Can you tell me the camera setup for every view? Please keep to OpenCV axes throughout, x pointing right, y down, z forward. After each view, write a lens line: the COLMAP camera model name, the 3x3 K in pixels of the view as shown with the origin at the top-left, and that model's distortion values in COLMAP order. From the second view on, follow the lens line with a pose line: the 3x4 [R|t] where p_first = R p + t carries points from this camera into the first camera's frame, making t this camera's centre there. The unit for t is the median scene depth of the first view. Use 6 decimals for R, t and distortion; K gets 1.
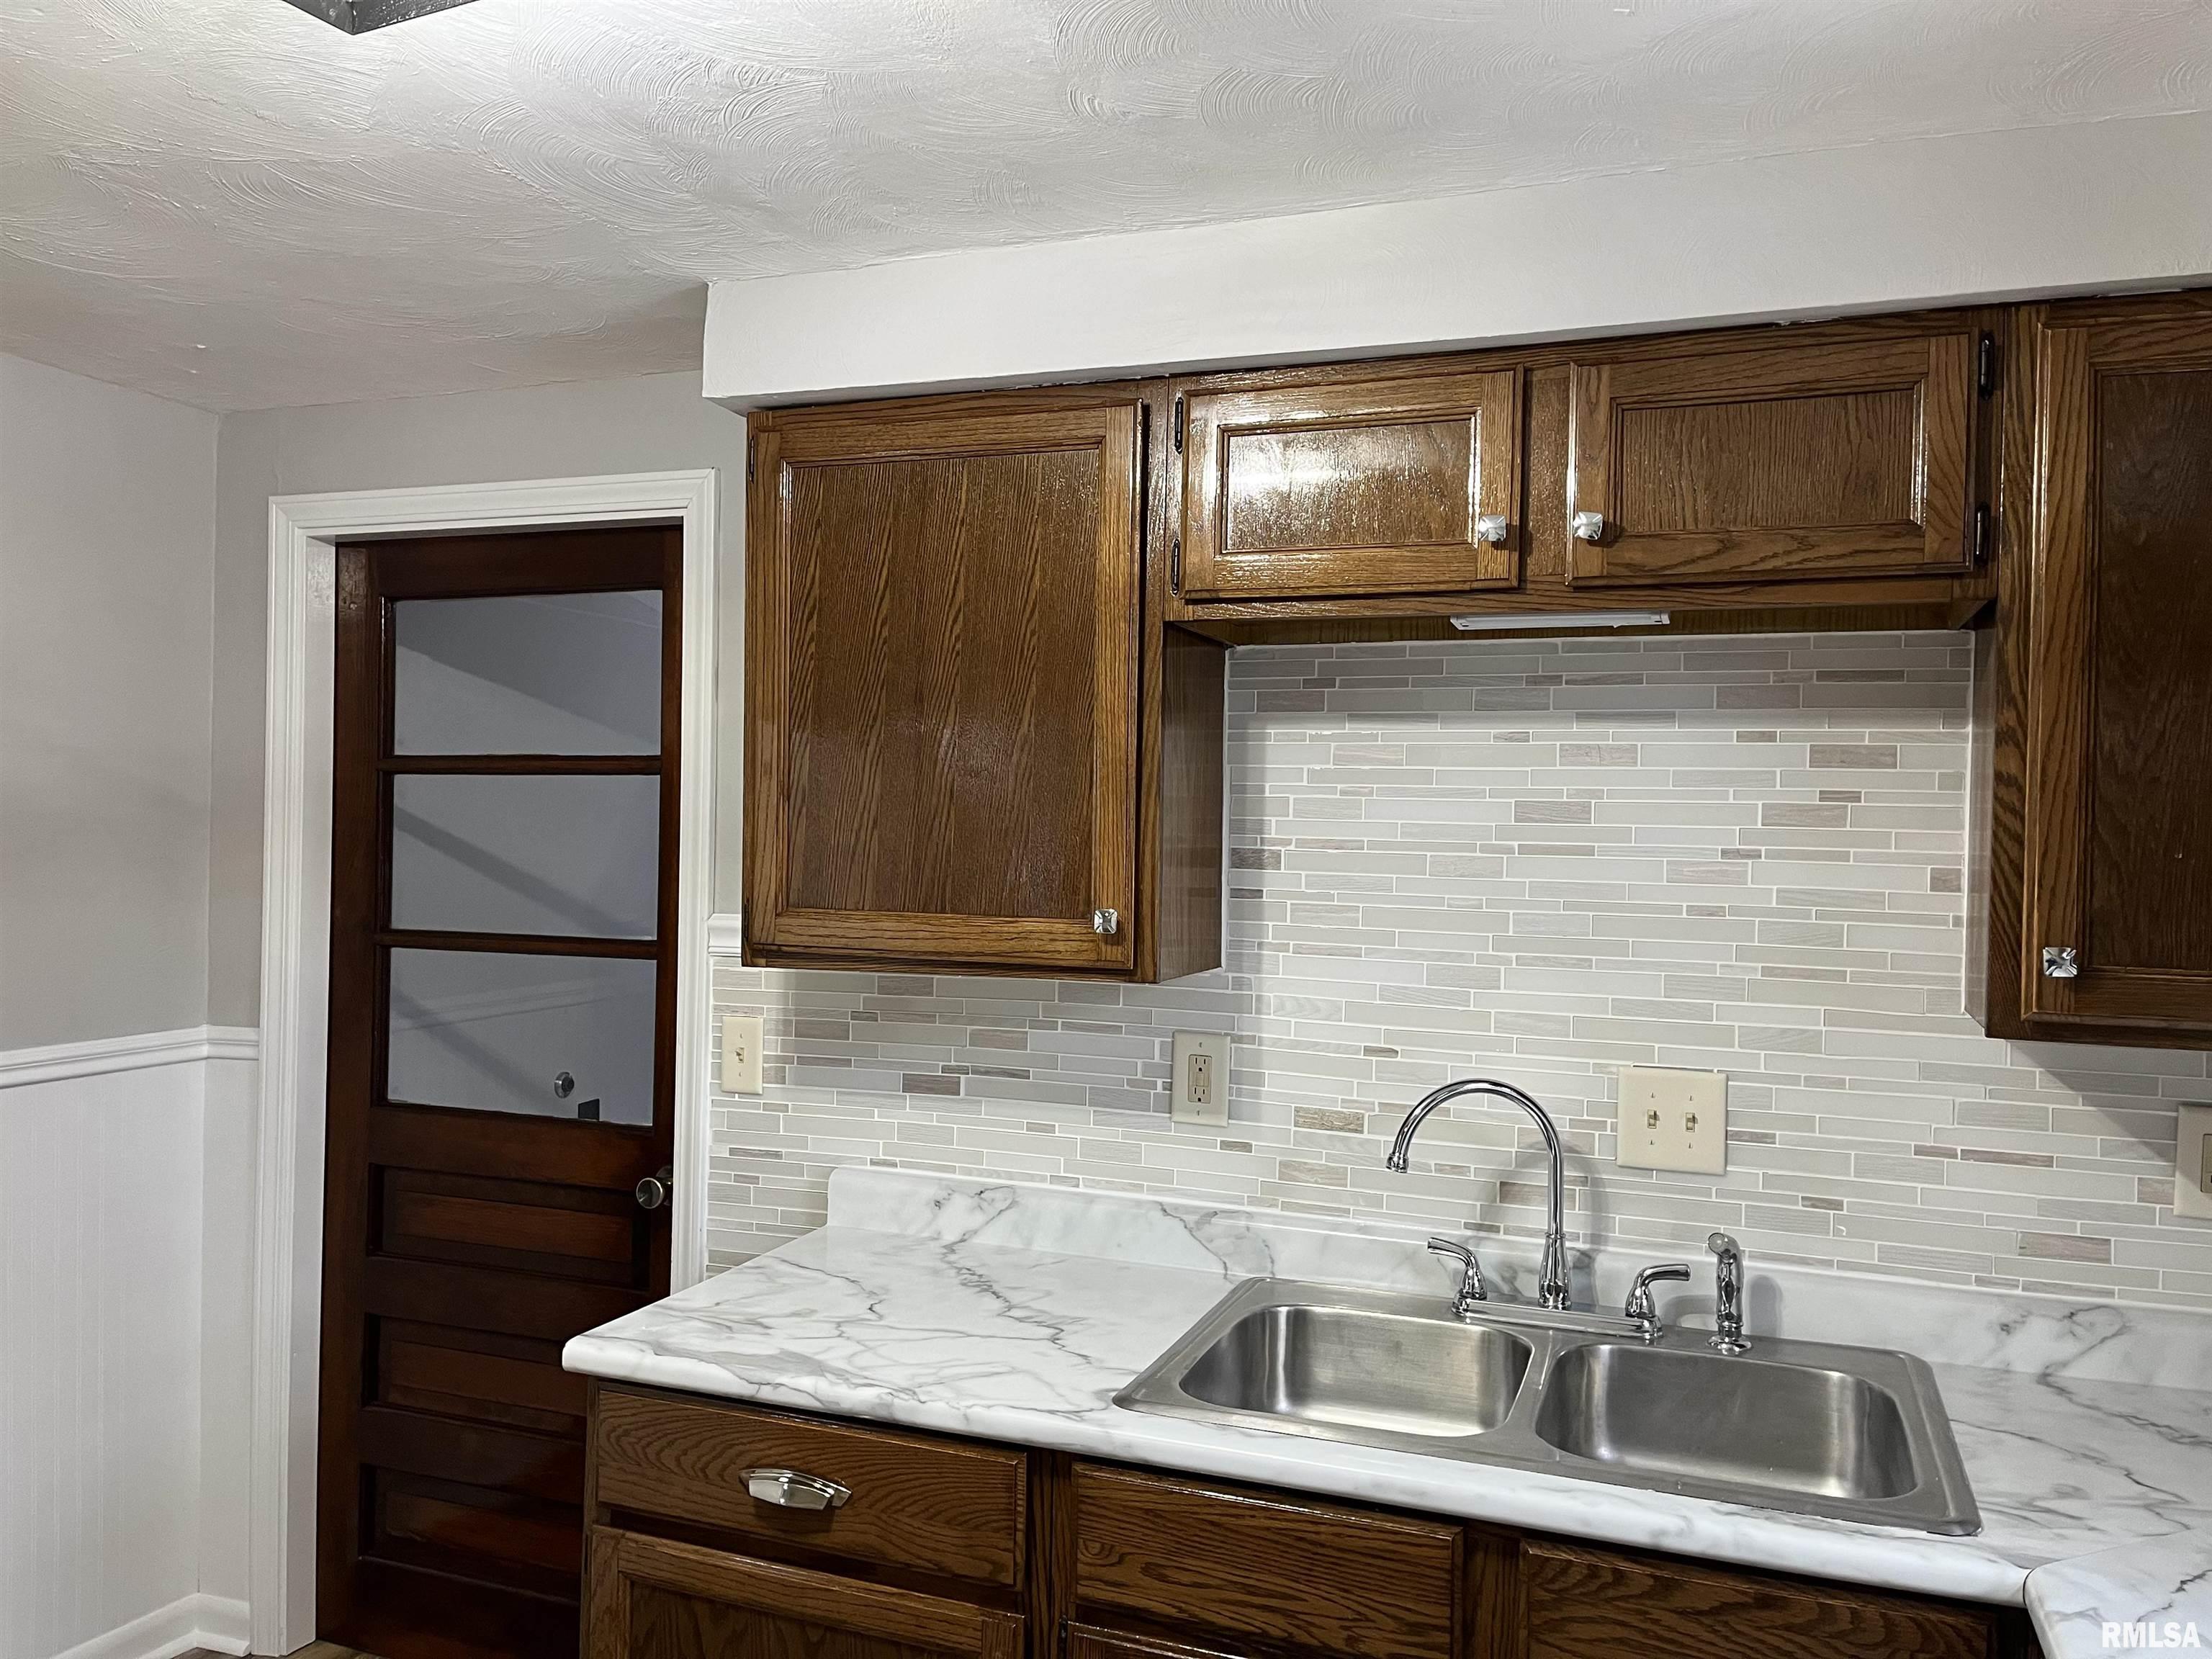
lens RADIAL K [[1689.4, 0, 1100.0], [0, 1689.4, 824.2], [0, 0, 1]] dist [0.085841, -0.098499]
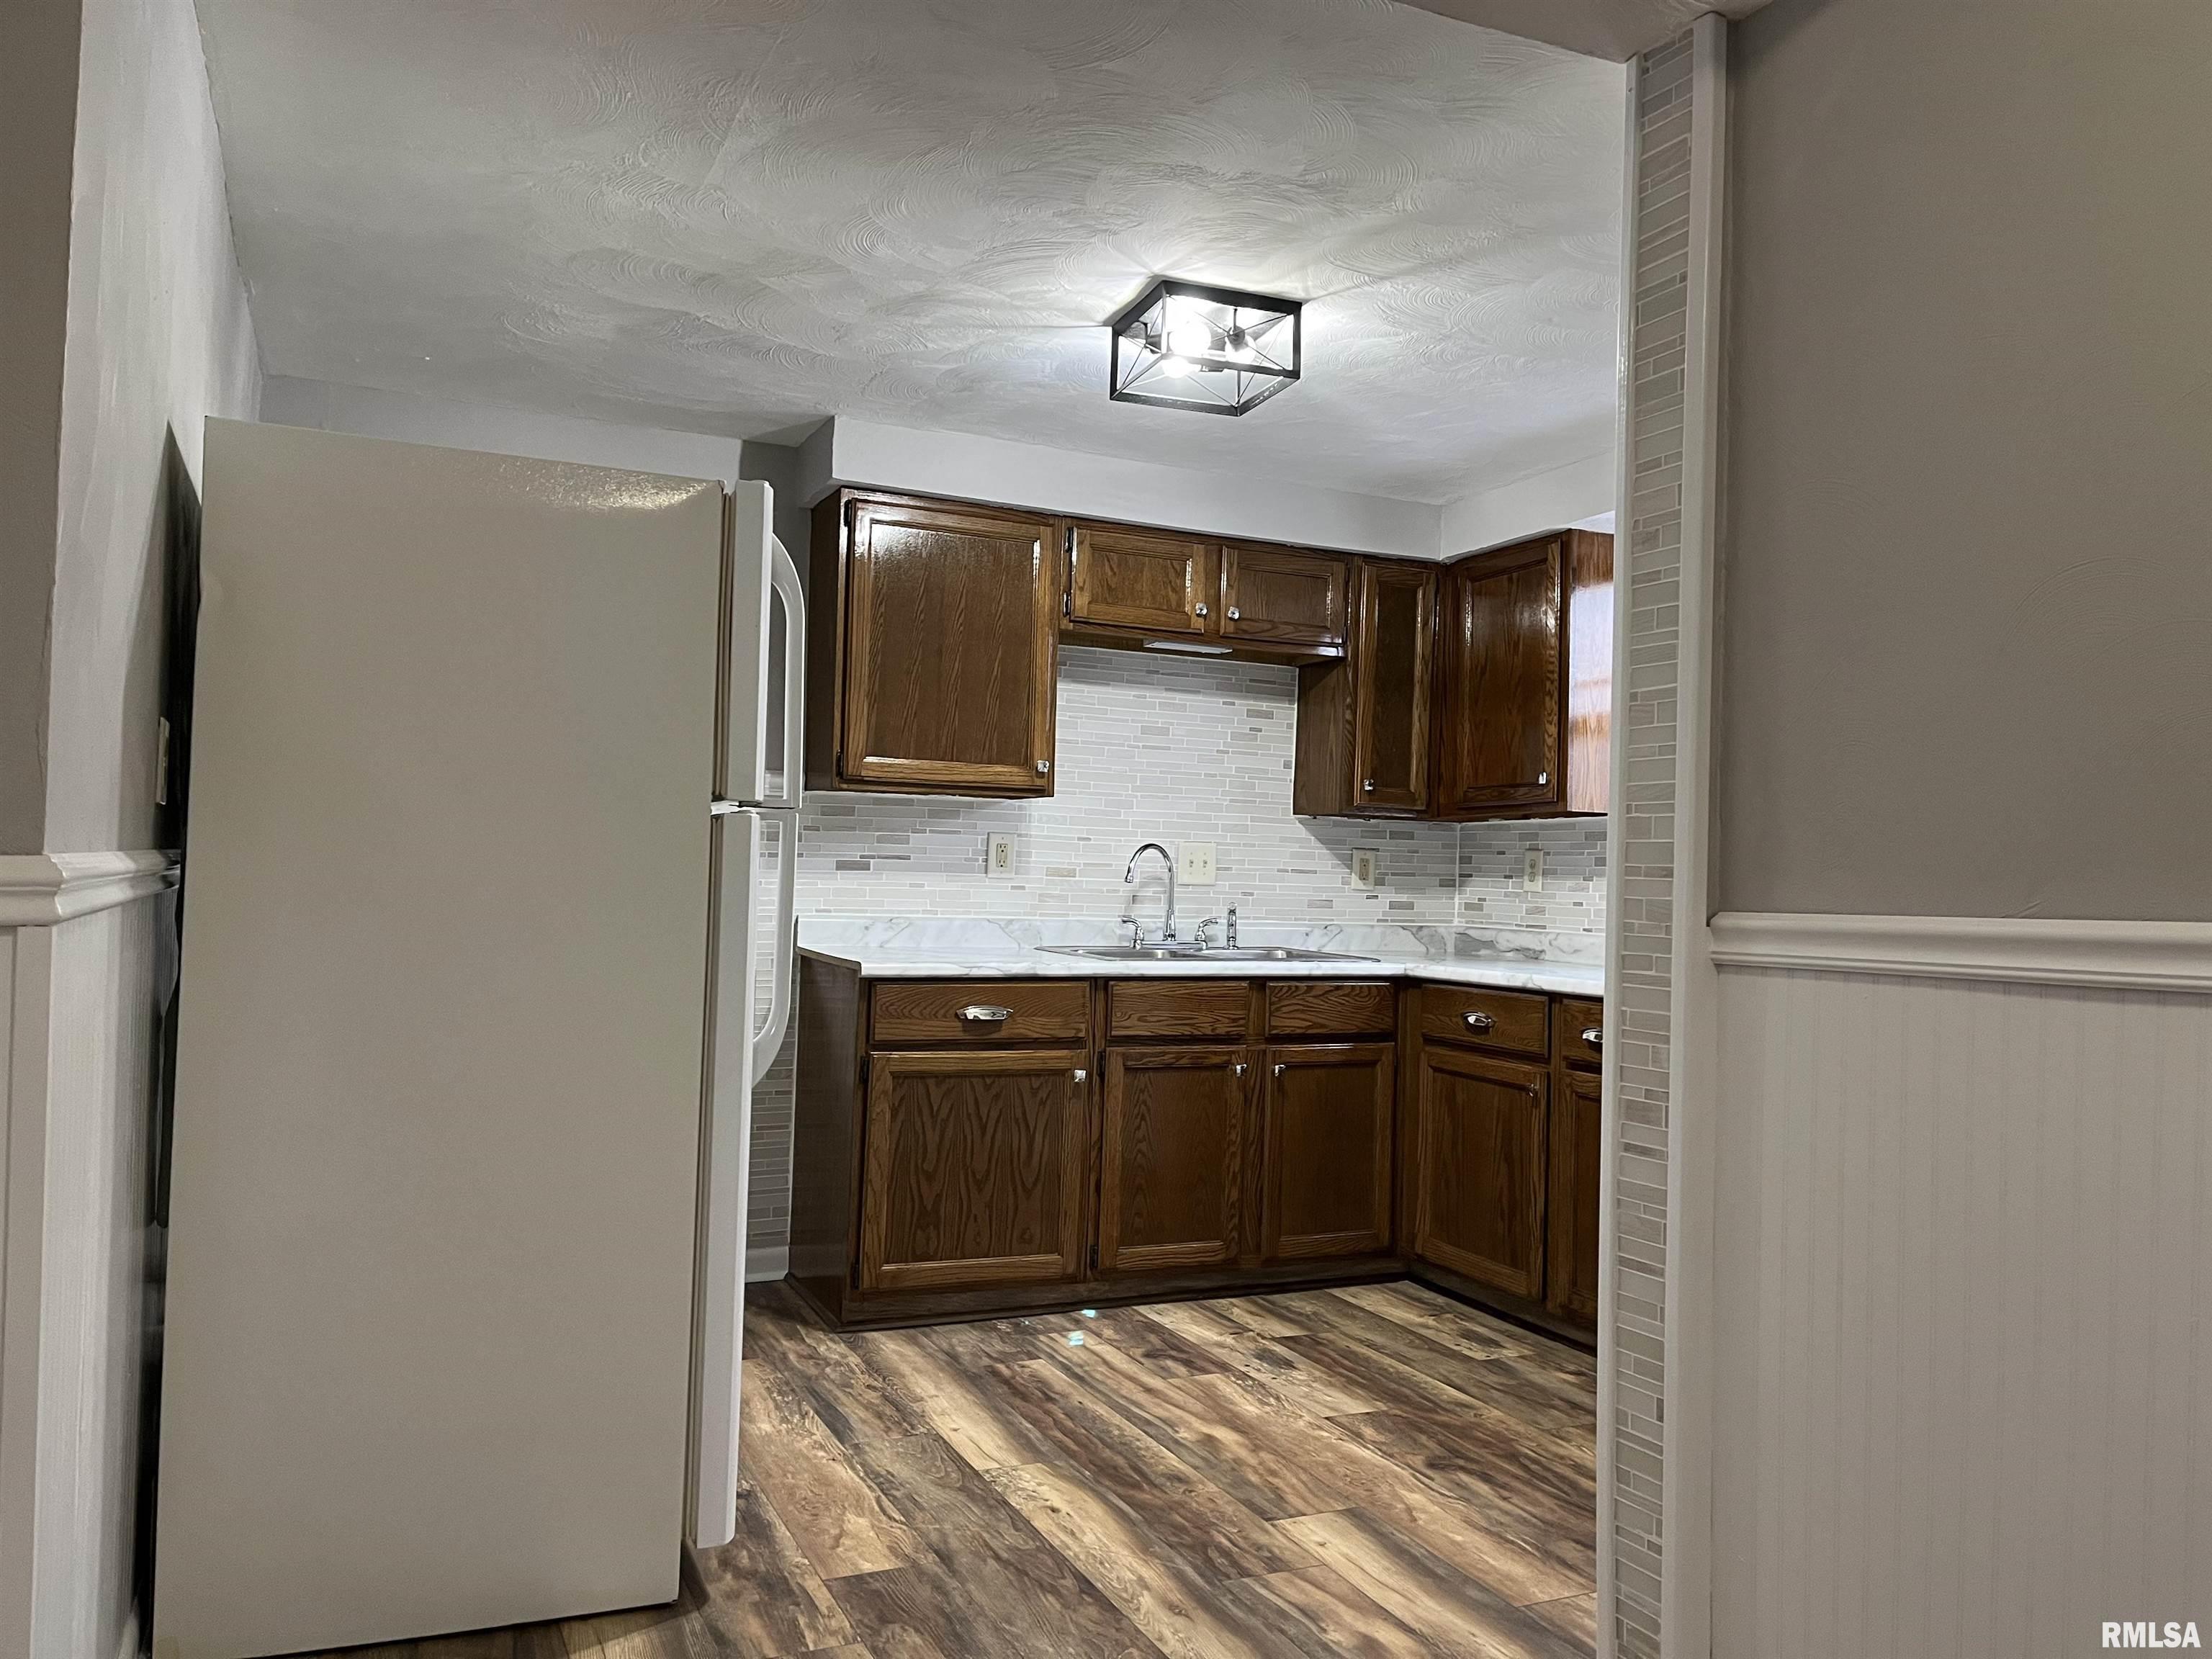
lens RADIAL K [[1660.9, 0, 1119.1], [0, 1660.9, 838.2], [0, 0, 1]] dist [0.071839, -0.097582]
pose [[0.693785, 0.018114, 0.719954, -1.436058], [-0.016139, 0.999824, -0.009602, 0.167091], [-0.720001, -0.004958, 0.693955, -0.528604]]
